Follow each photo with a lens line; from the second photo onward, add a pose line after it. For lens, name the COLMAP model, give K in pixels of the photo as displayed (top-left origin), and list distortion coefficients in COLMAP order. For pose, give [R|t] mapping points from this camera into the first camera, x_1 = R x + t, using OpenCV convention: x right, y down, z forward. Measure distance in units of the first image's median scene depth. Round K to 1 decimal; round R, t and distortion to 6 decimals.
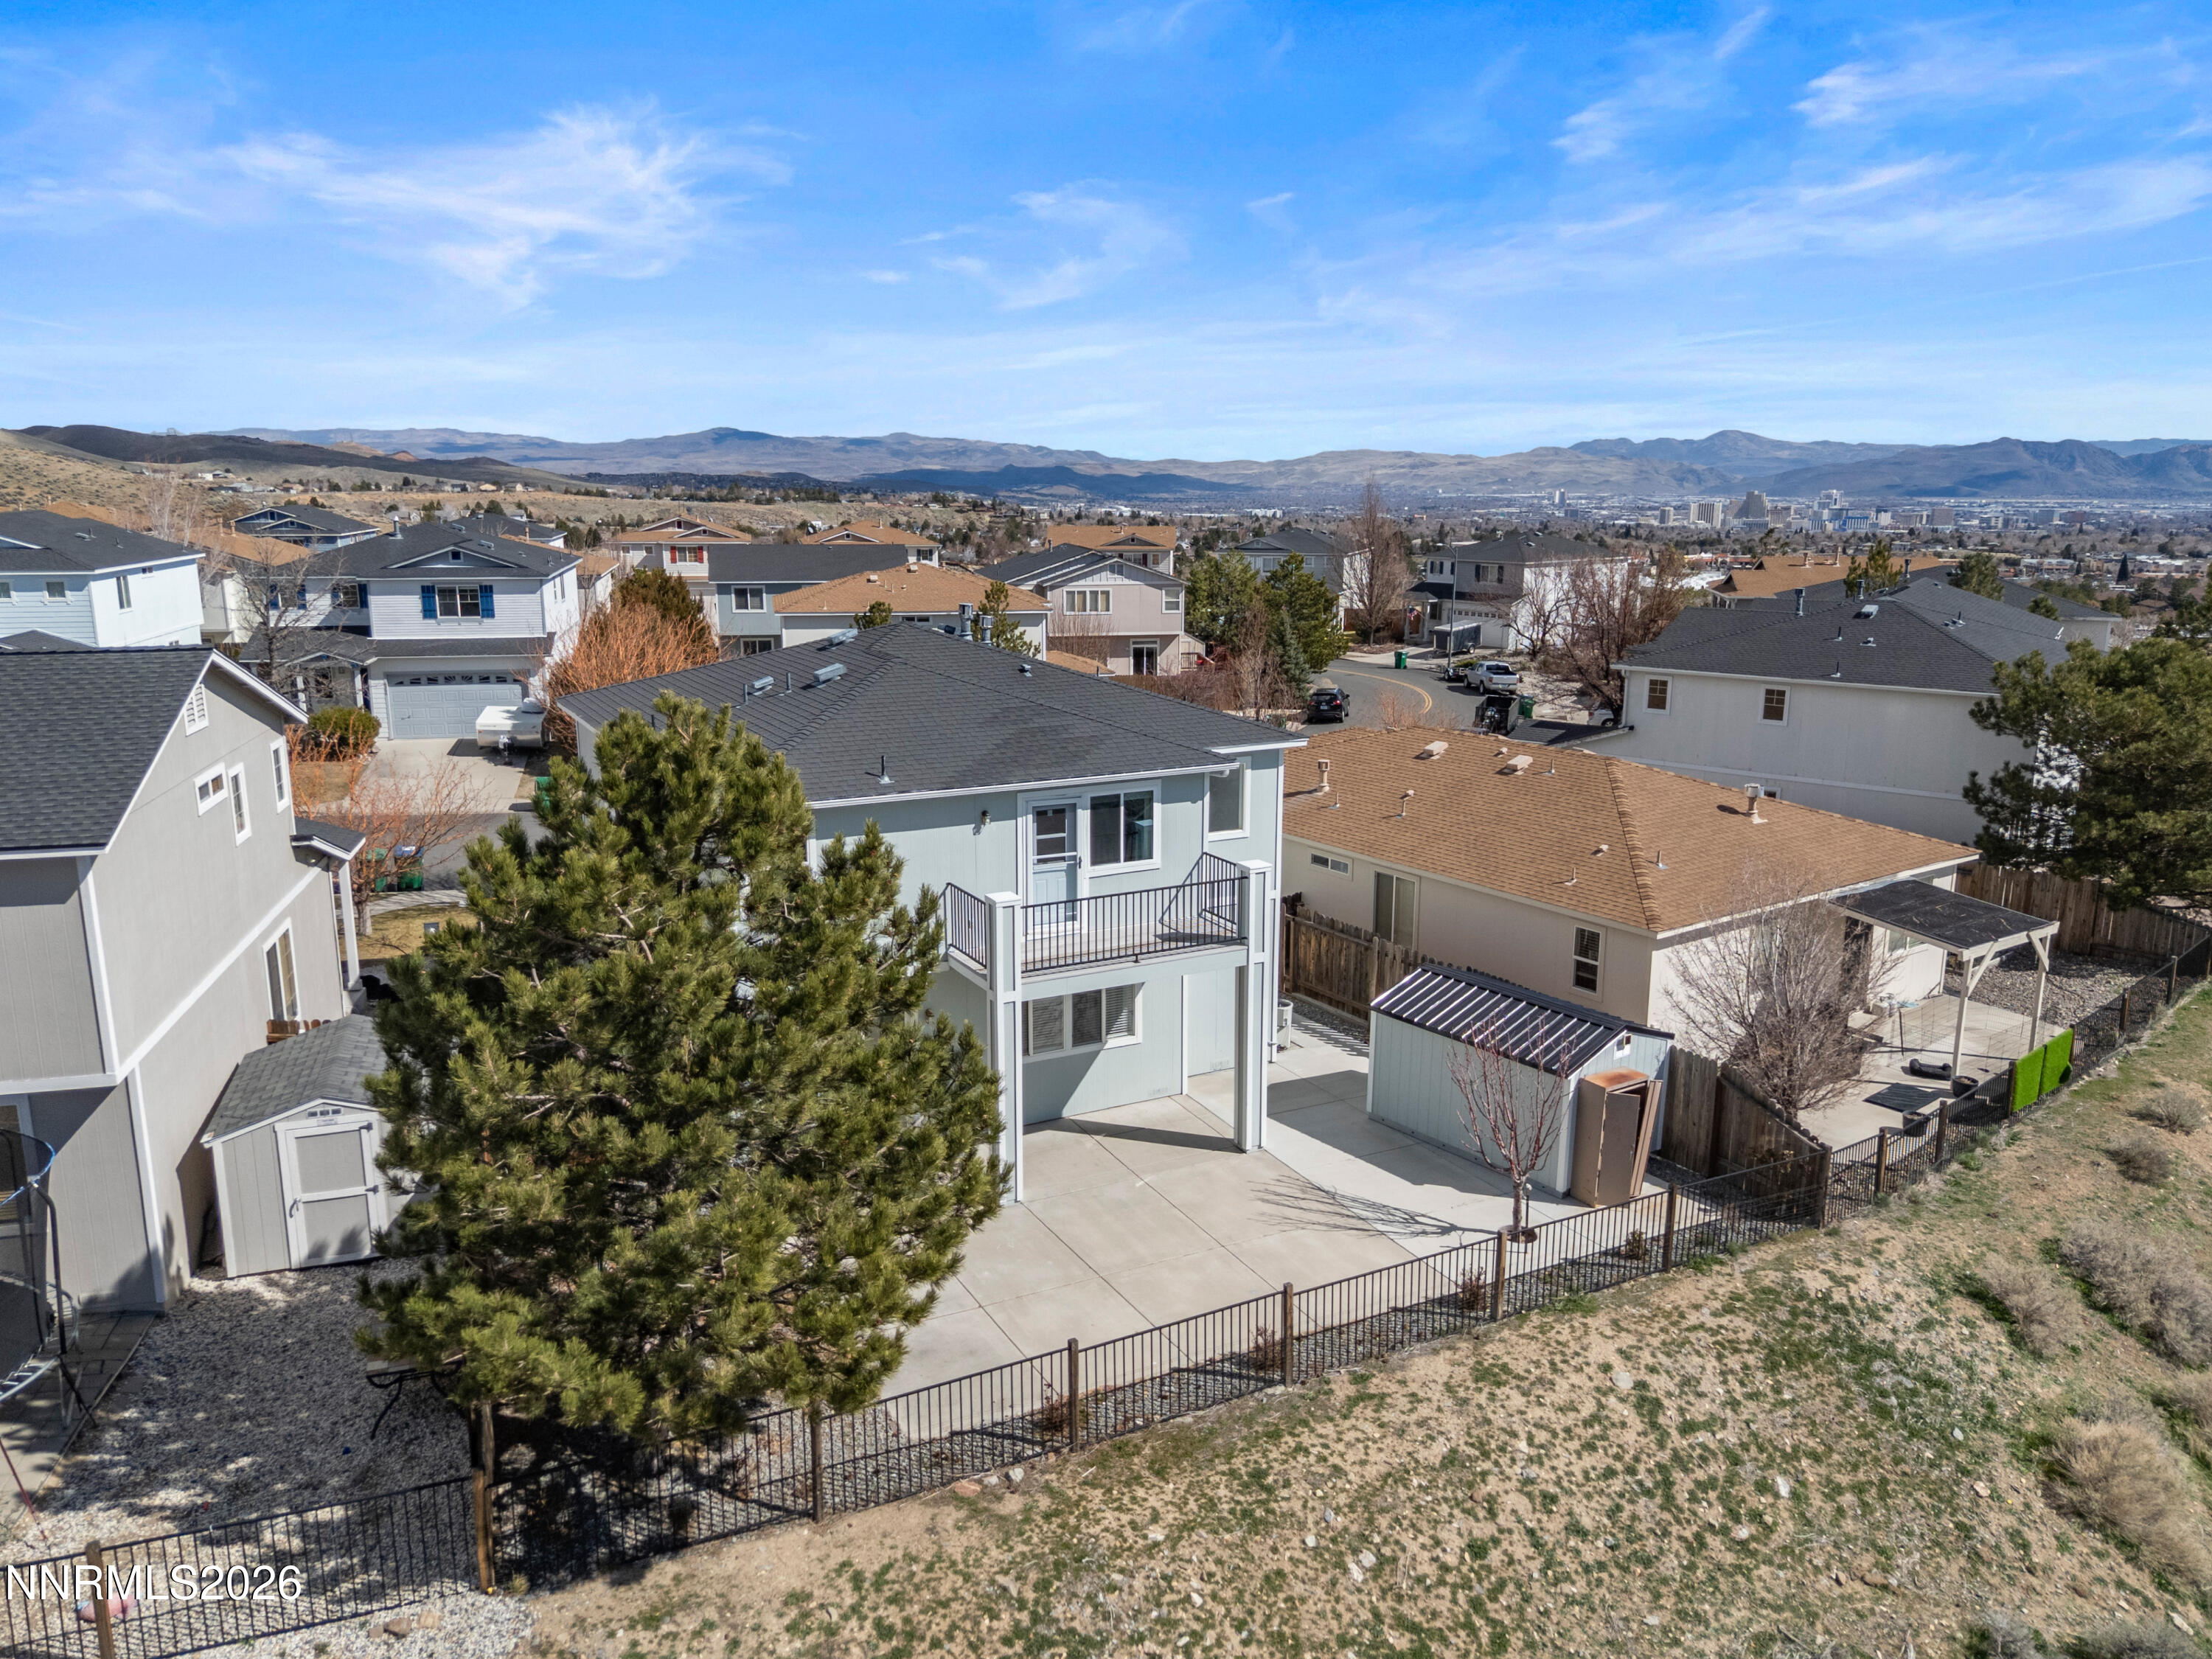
lens RADIAL K [[1620.5, 0, 1112.3], [0, 1620.5, 836.3], [0, 0, 1]] dist [0.087177, -0.079787]
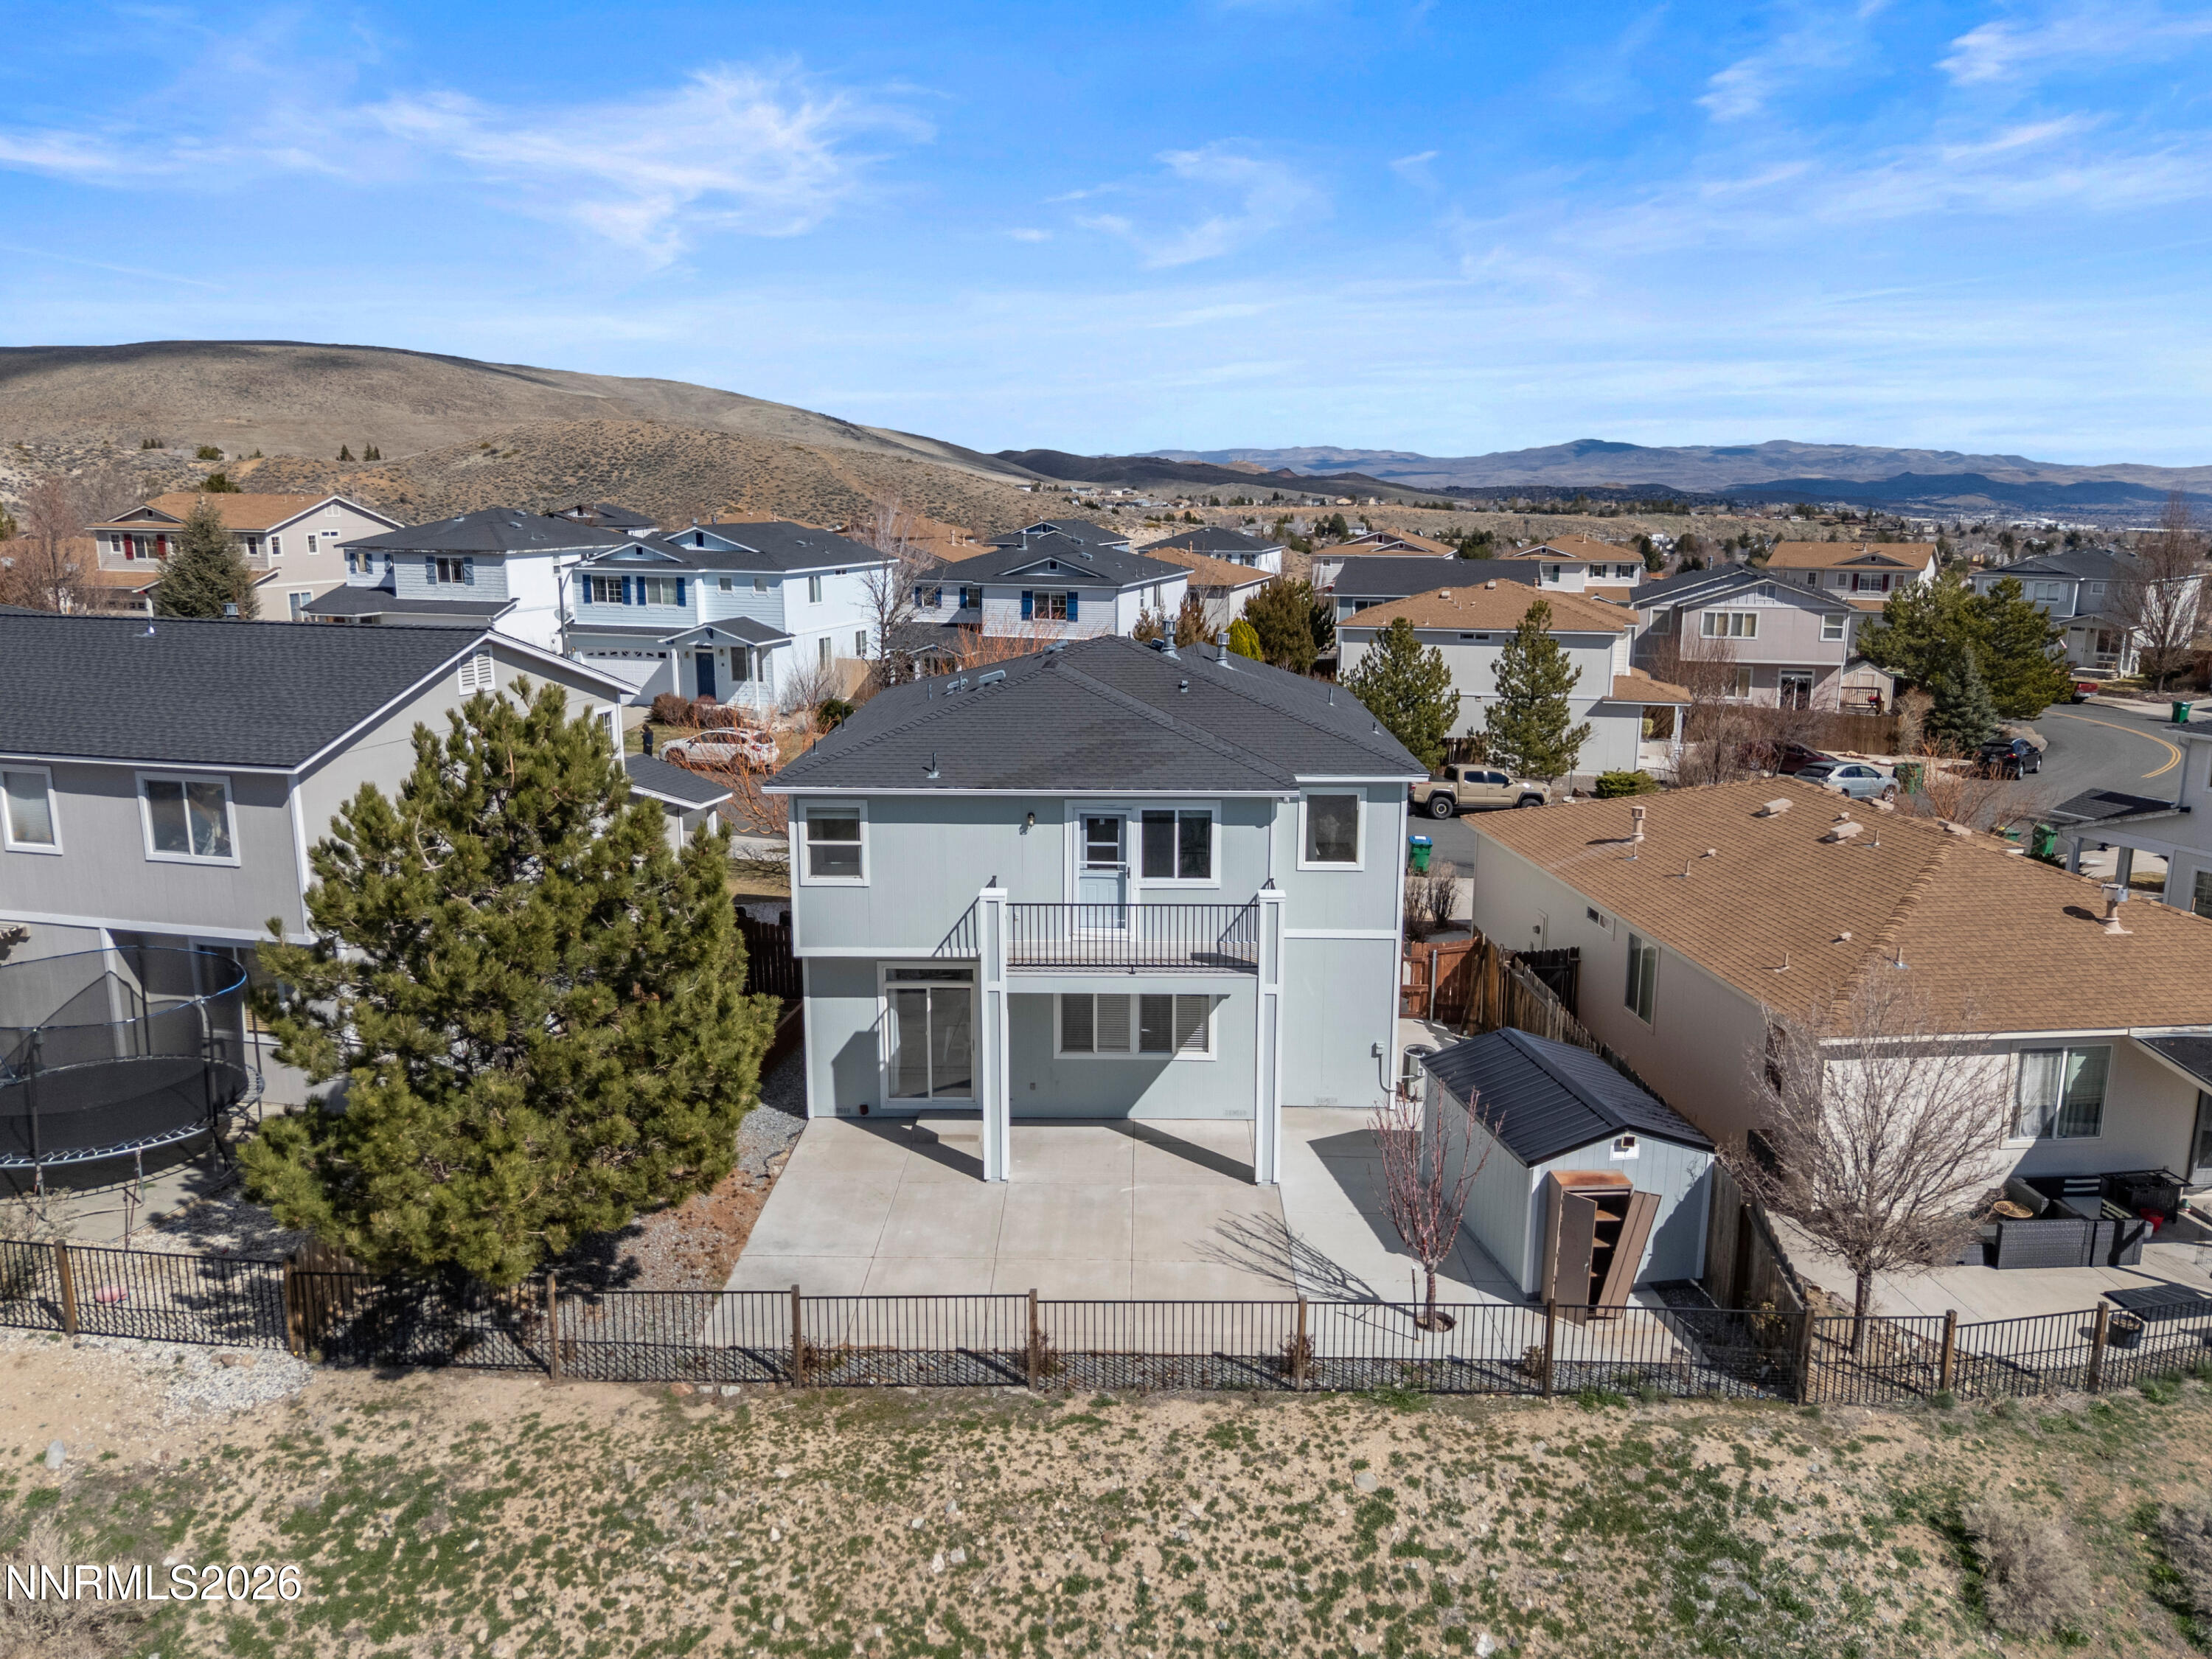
lens RADIAL K [[1620.5, 0, 1112.3], [0, 1620.5, 836.3], [0, 0, 1]] dist [0.087177, -0.079787]
pose [[0.876715, 0.102620, -0.469937, 0.469764], [-0.106000, 0.994178, 0.019346, -0.026525], [0.469186, 0.032852, 0.882488, 0.085630]]
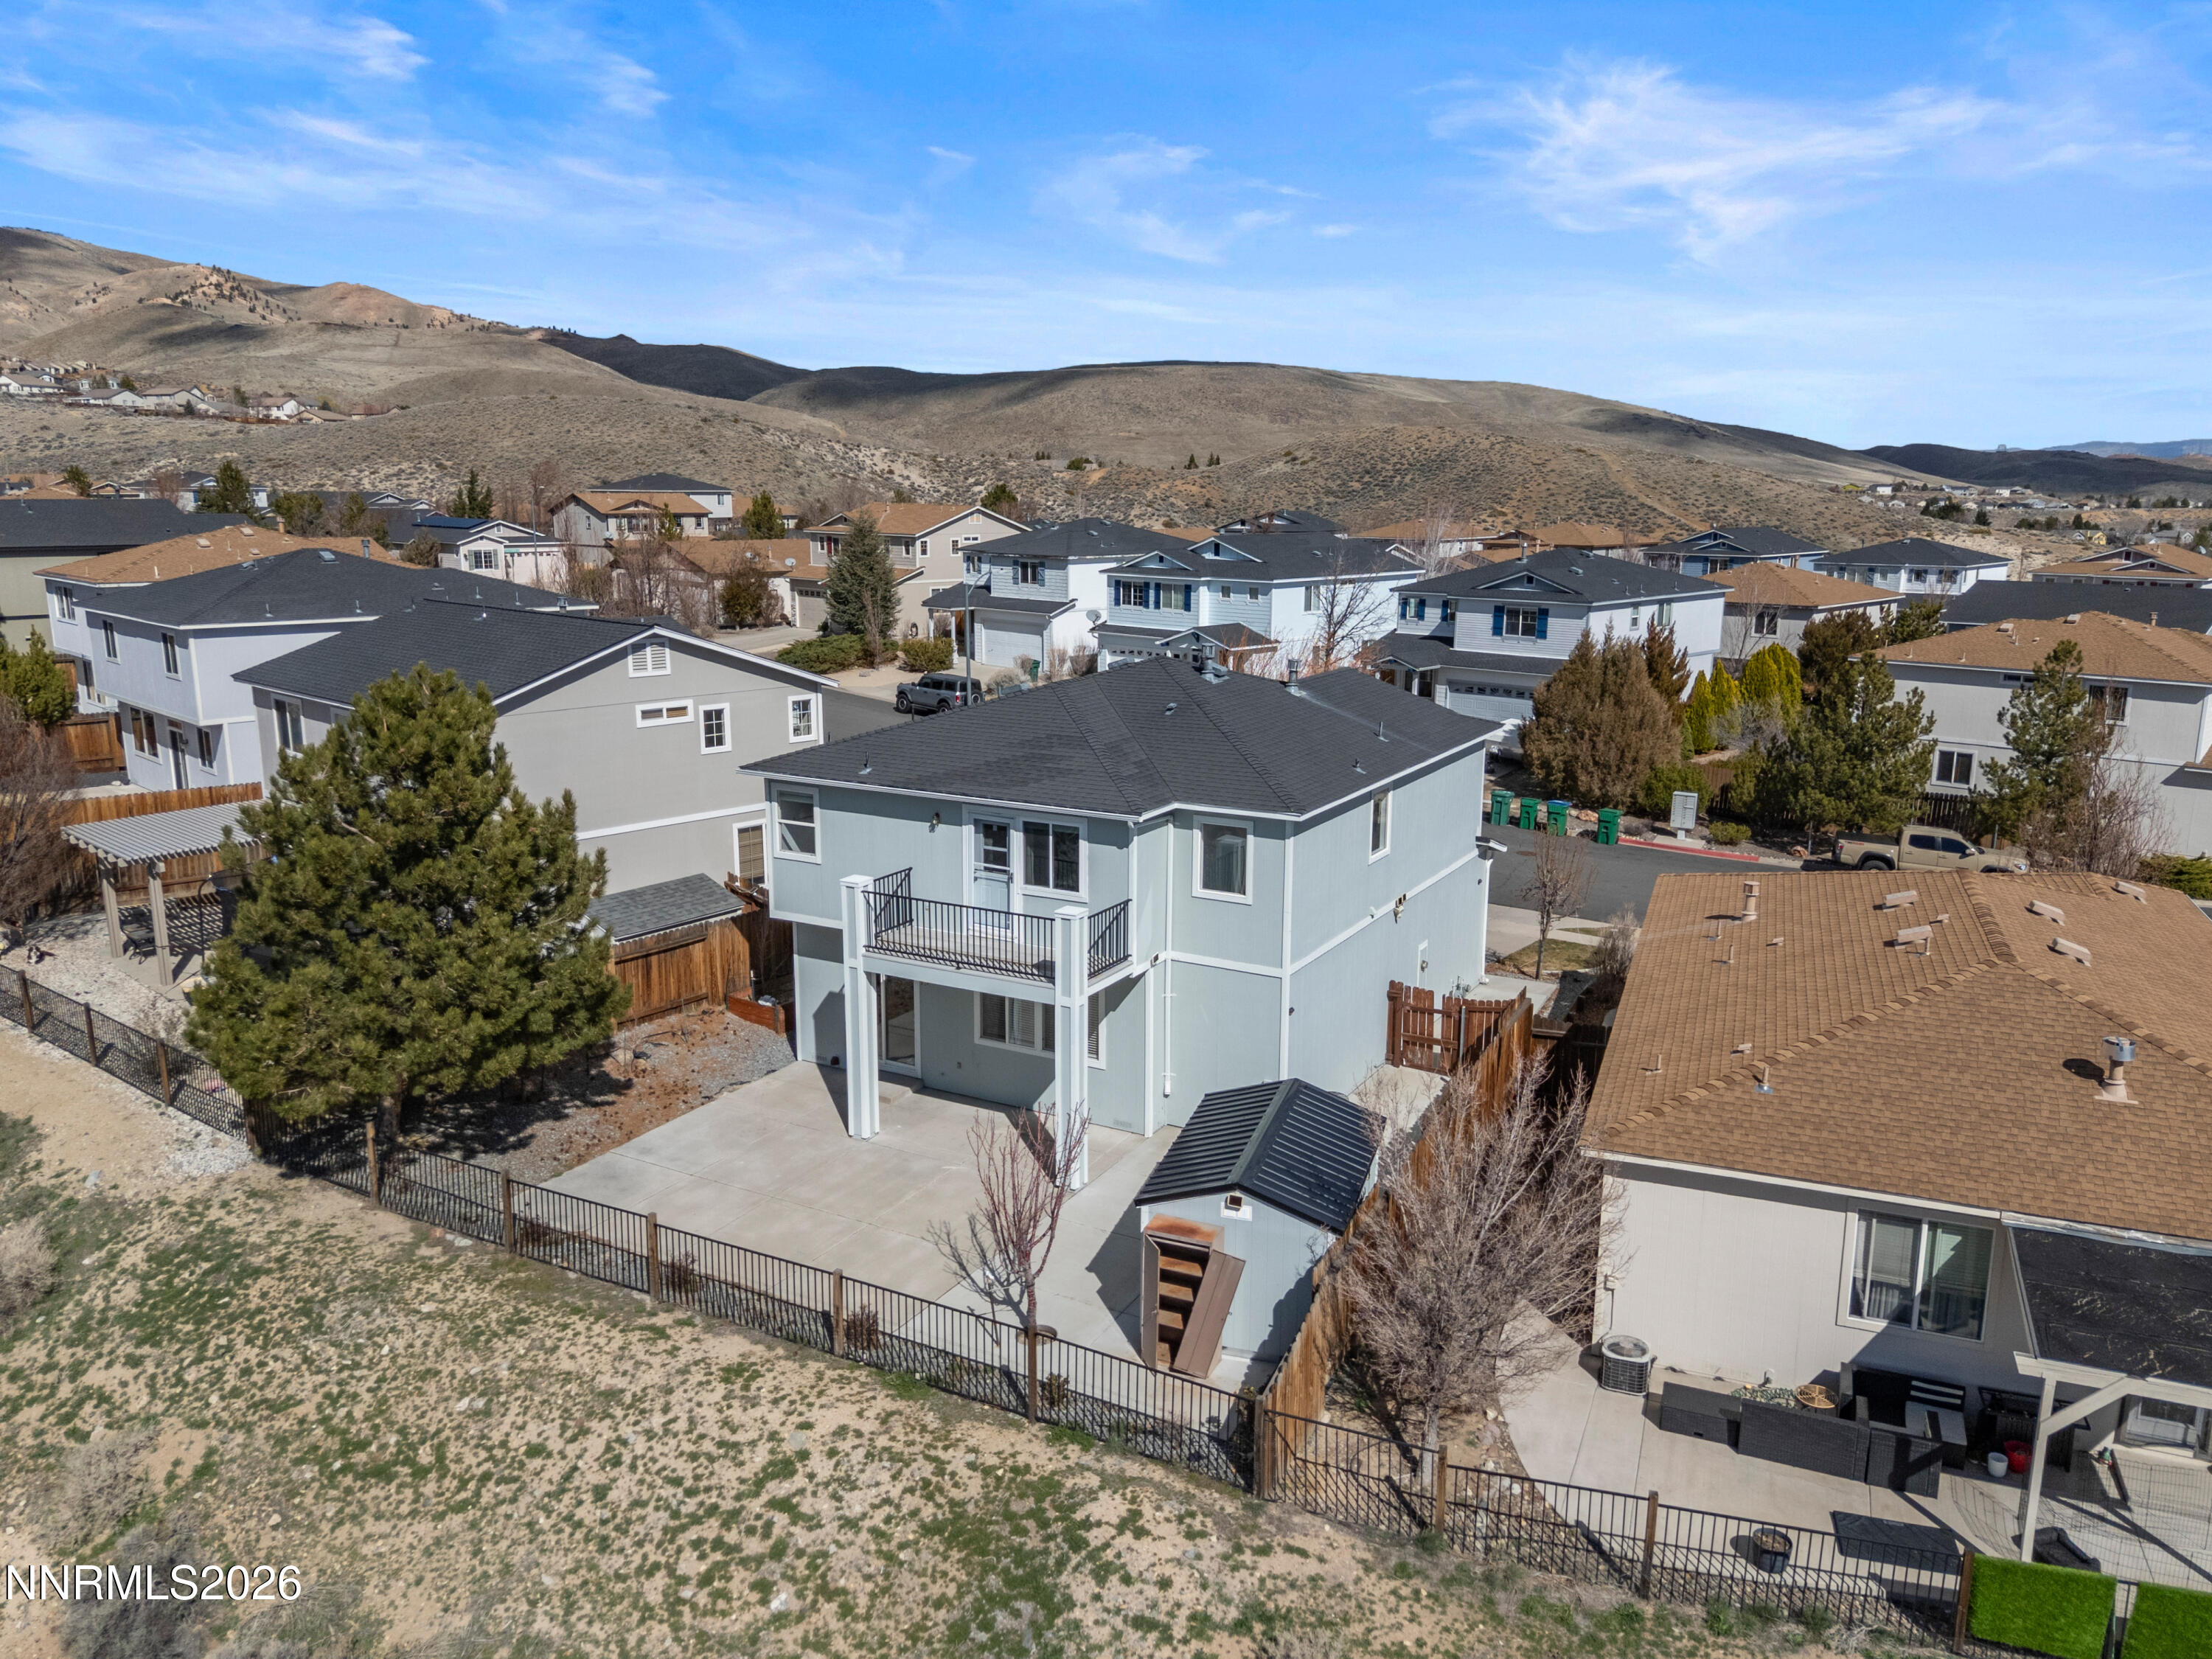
lens RADIAL K [[1620.5, 0, 1112.3], [0, 1620.5, 836.3], [0, 0, 1]] dist [0.087177, -0.079787]
pose [[0.545049, 0.179916, -0.818872, 0.947719], [-0.187112, 0.978173, 0.090372, -0.128438], [0.817258, 0.103964, 0.566817, 0.443116]]
